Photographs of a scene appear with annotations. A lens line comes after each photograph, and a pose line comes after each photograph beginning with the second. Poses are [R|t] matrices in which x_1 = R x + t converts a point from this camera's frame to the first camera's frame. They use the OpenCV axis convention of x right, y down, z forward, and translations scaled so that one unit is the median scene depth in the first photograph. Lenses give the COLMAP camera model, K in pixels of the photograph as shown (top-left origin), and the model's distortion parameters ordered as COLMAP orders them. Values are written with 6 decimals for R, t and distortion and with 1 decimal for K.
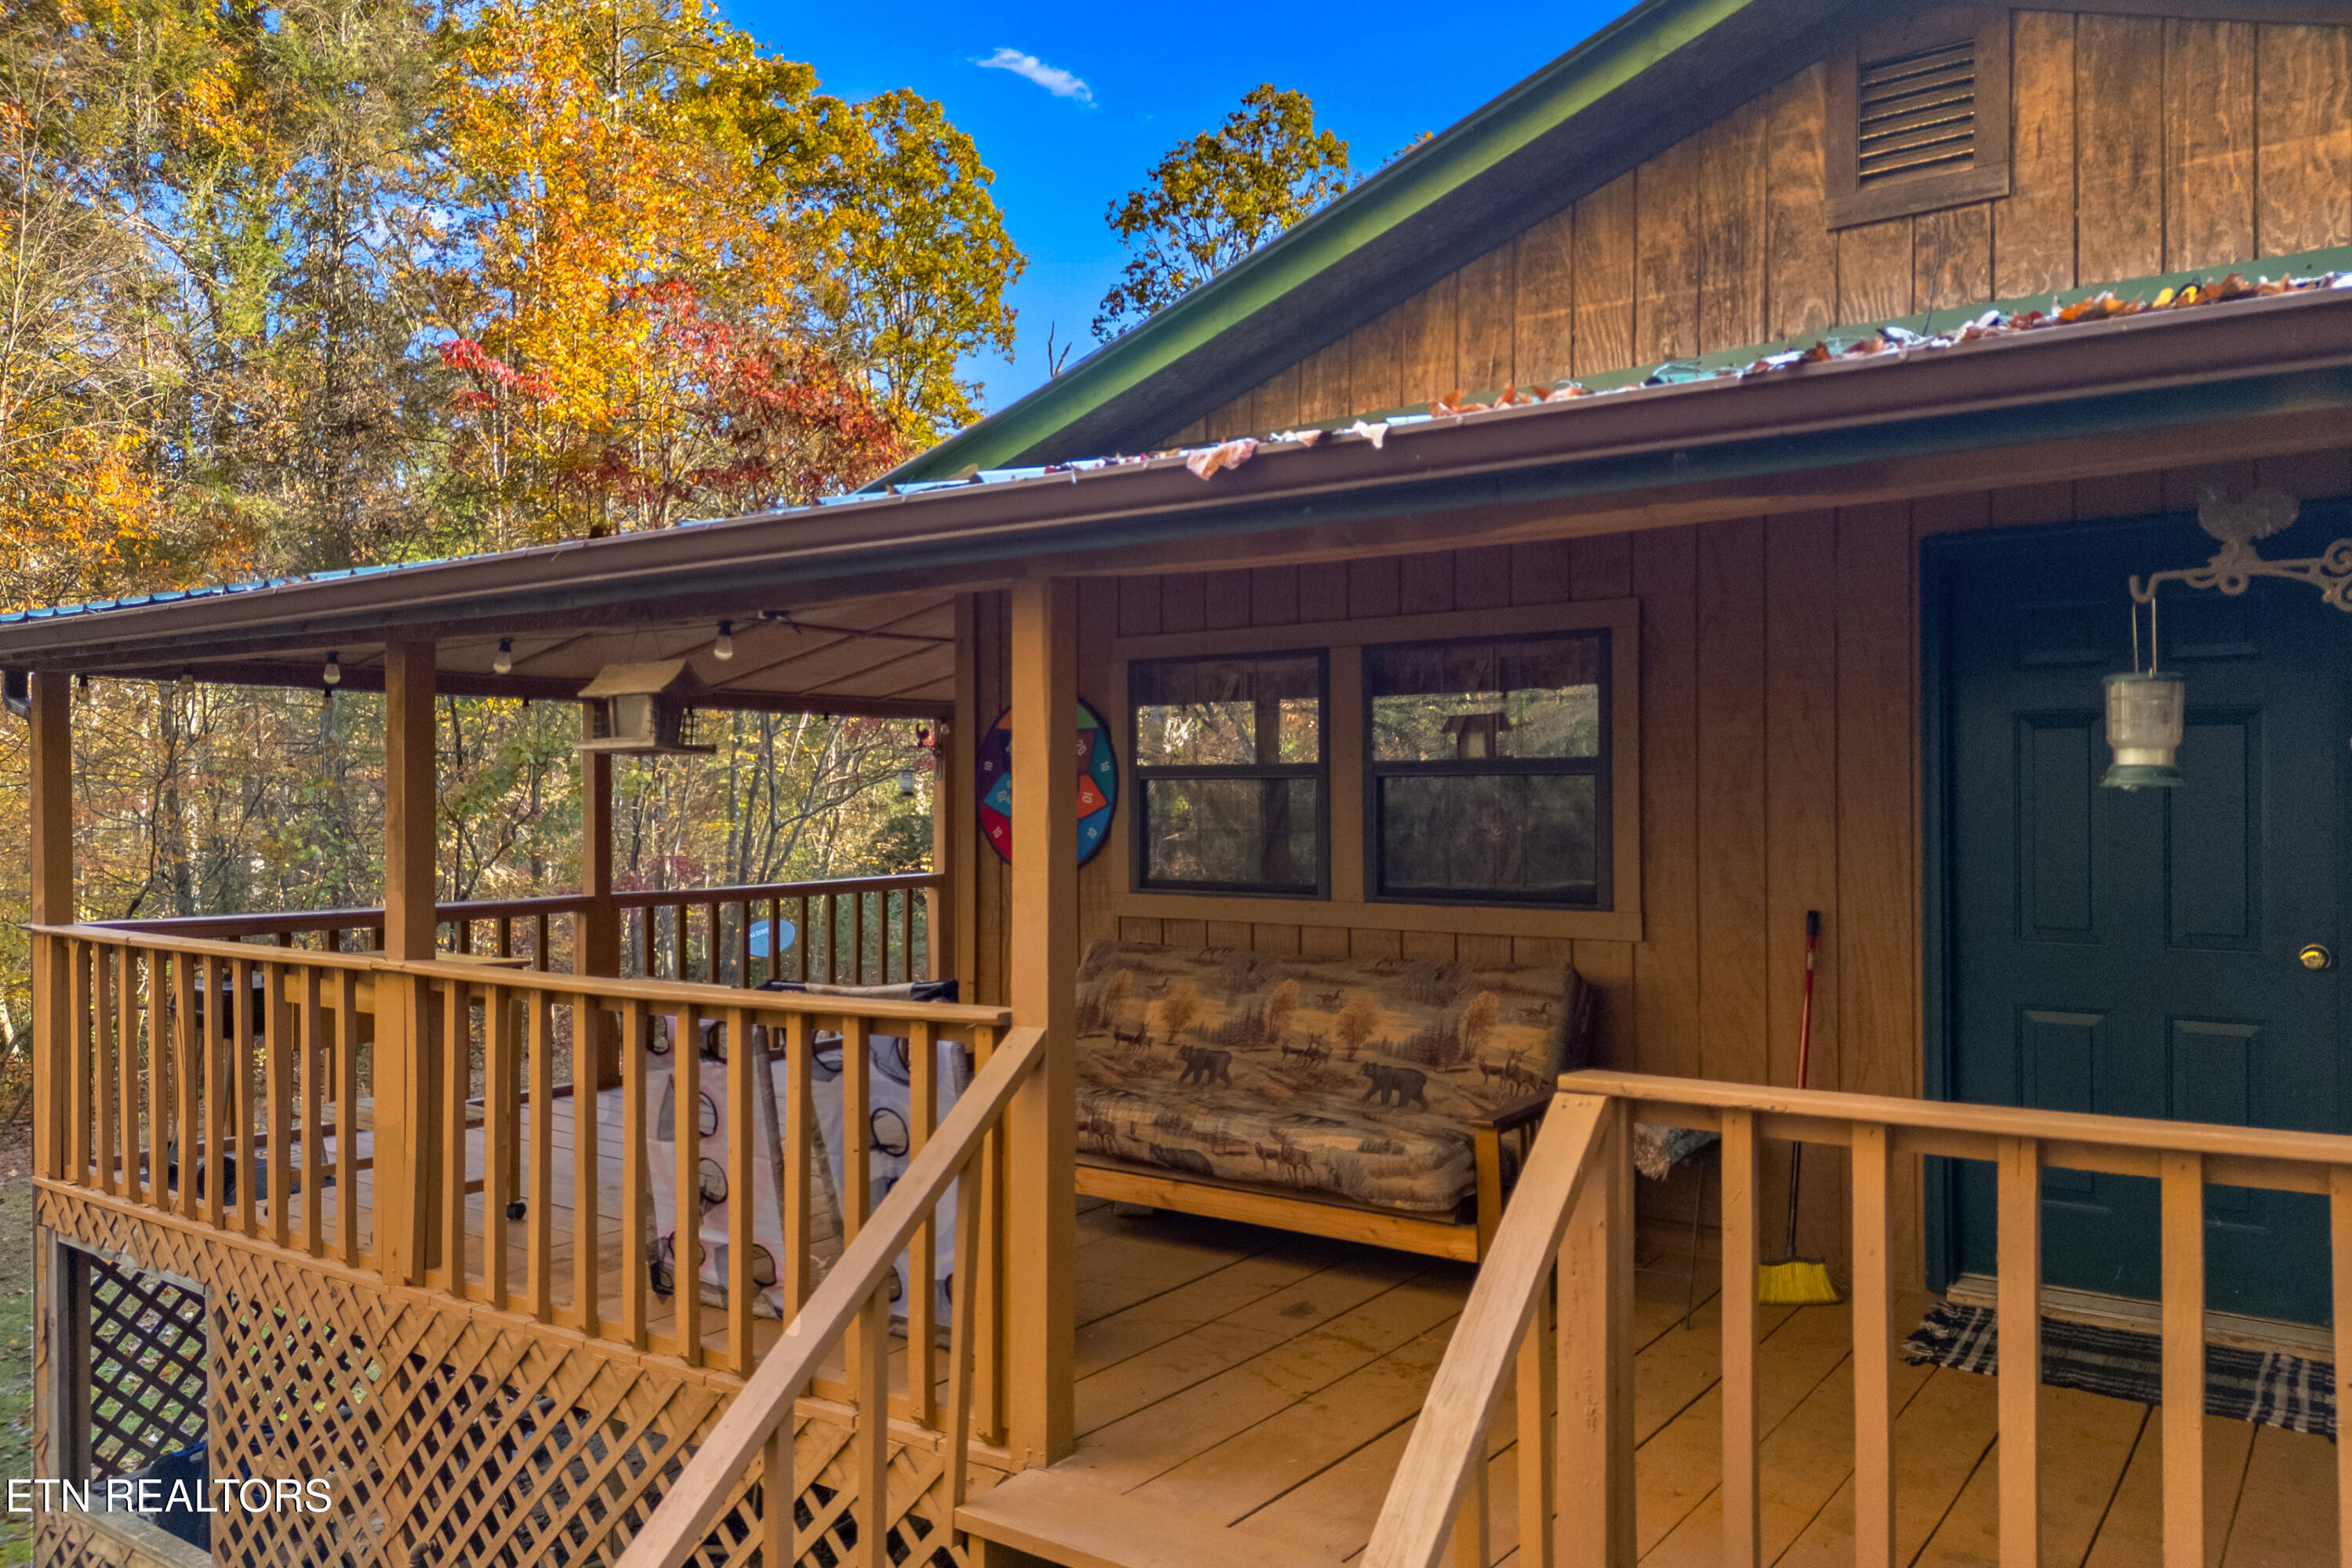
lens RADIAL K [[1694.5, 0, 1186.0], [0, 1694.5, 744.9], [0, 0, 1]] dist [0.071628, -0.055049]
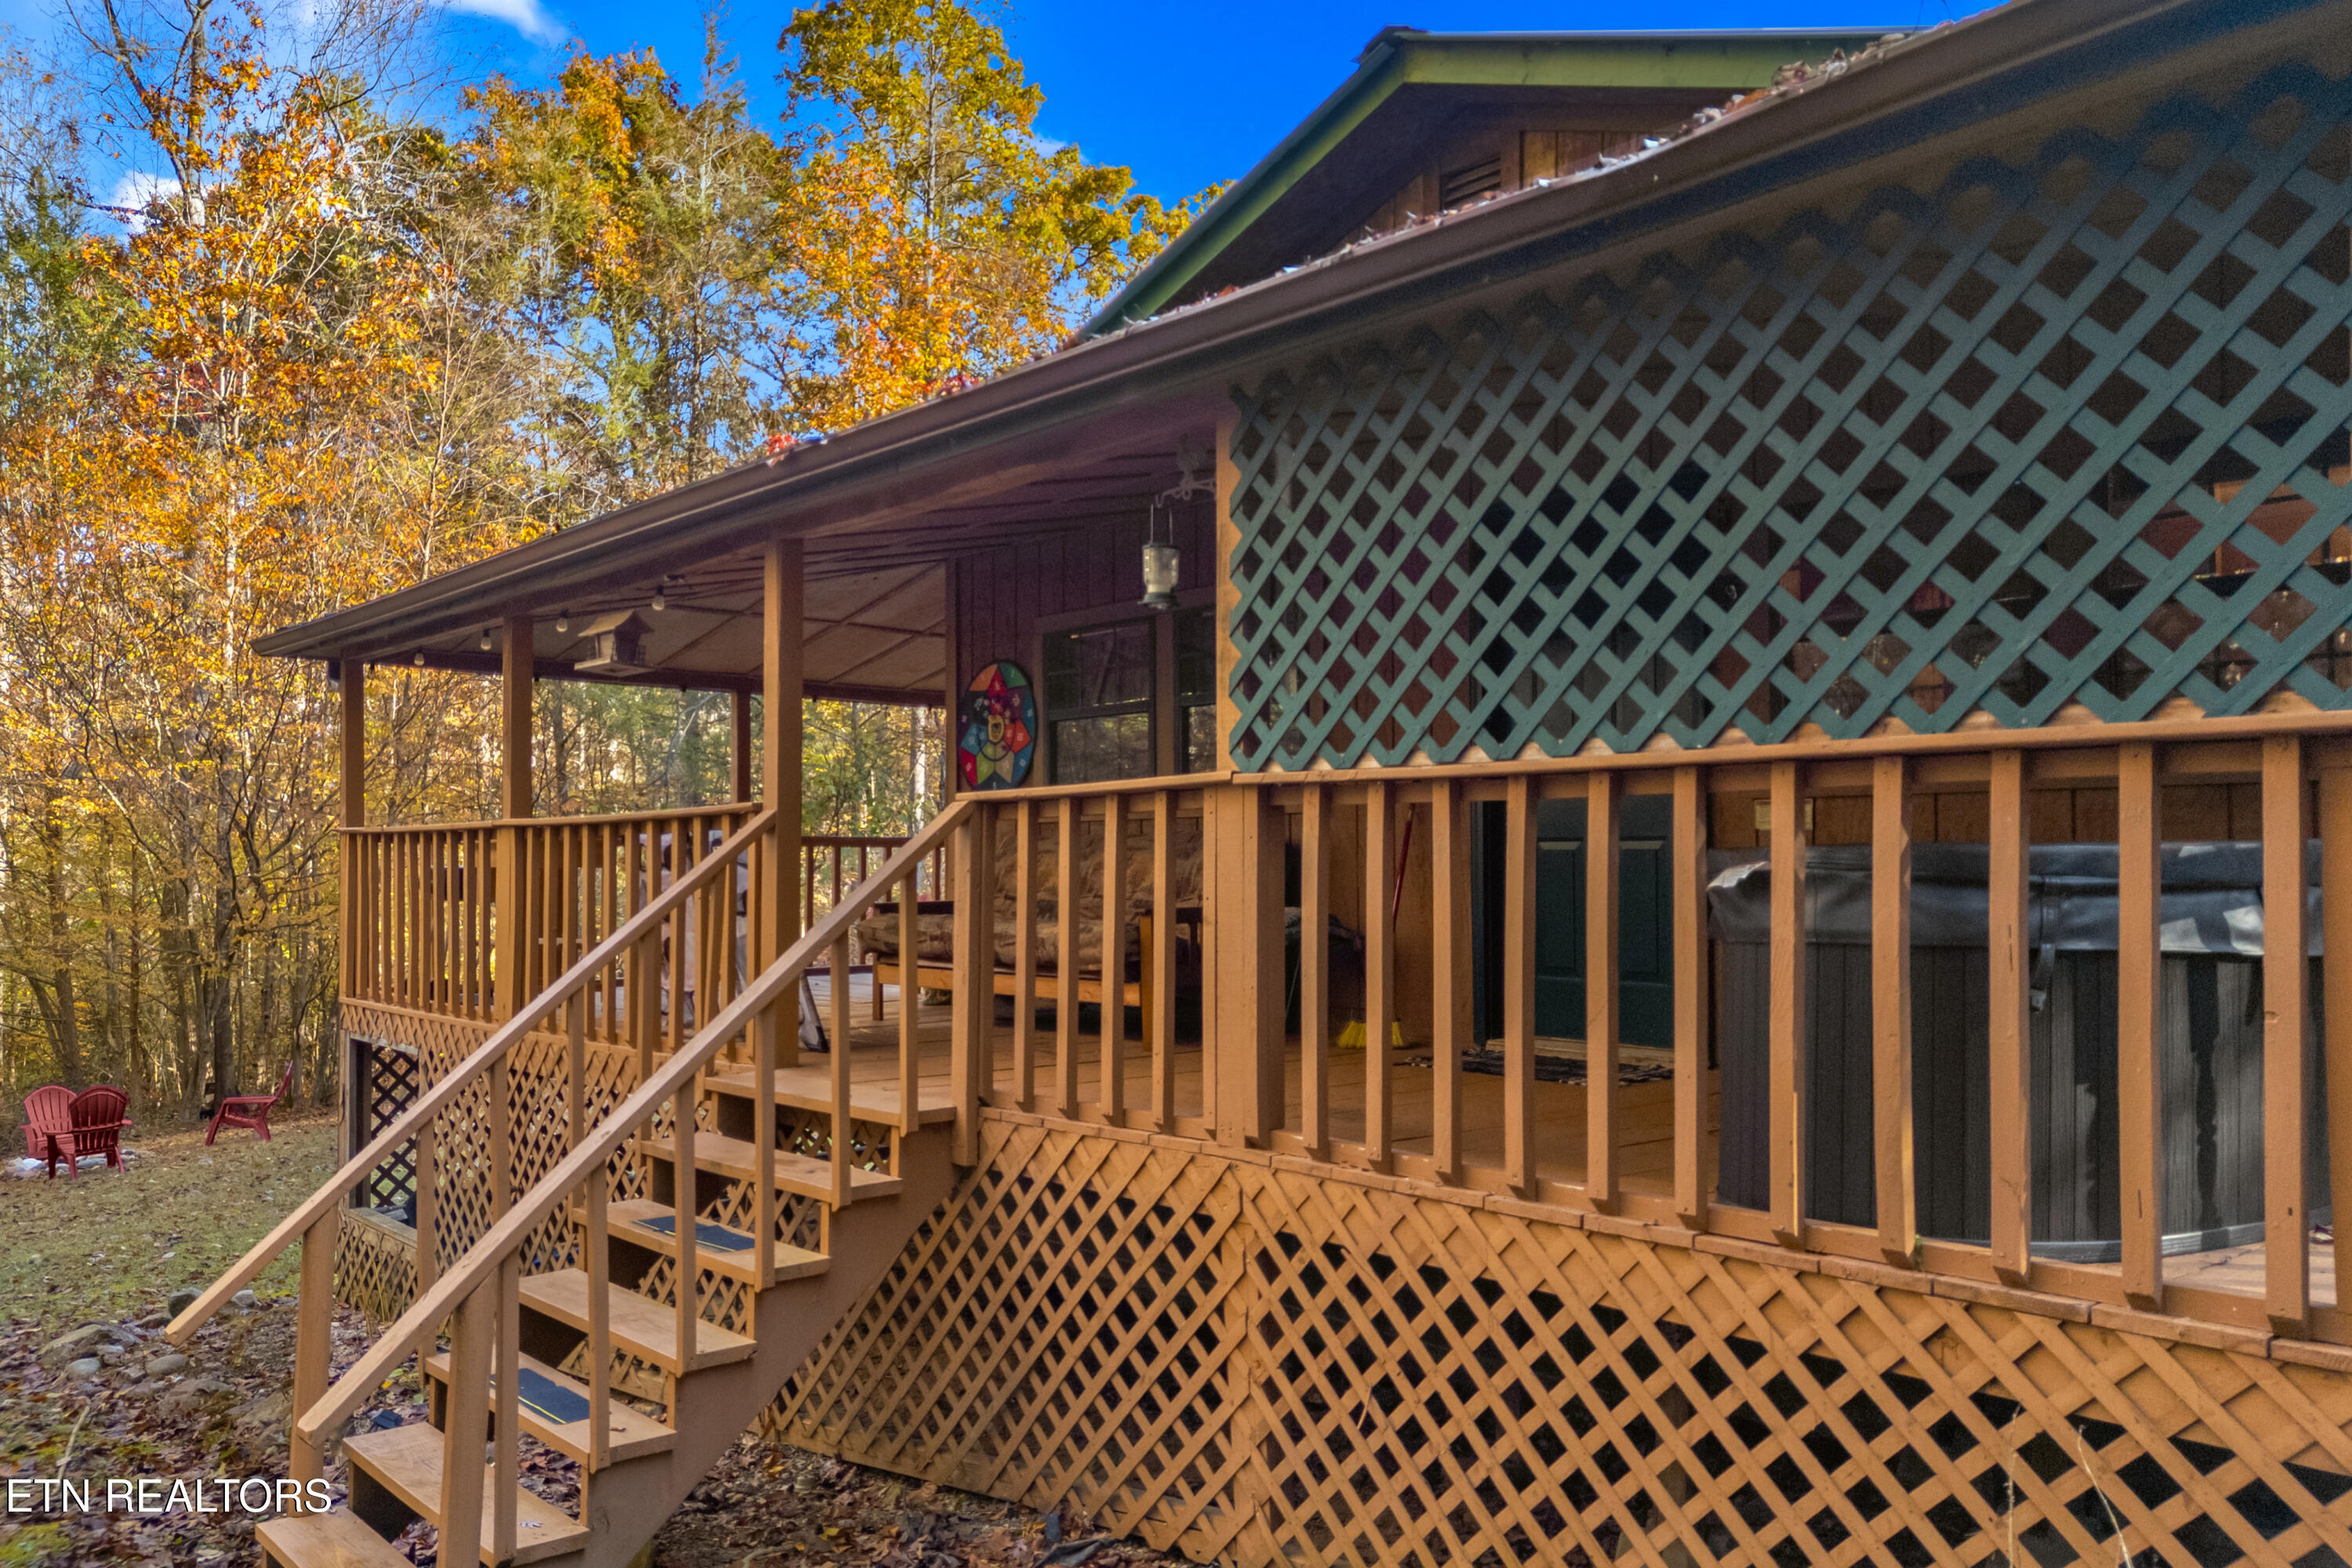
lens RADIAL K [[1751.9, 0, 1213.6], [0, 1751.9, 778.8], [0, 0, 1]] dist [0.112556, -0.158292]
pose [[0.975800, -0.008451, -0.218503, 0.125743], [0.002205, 0.999582, -0.028813, 0.033161], [0.218655, 0.027633, 0.975411, -0.104915]]
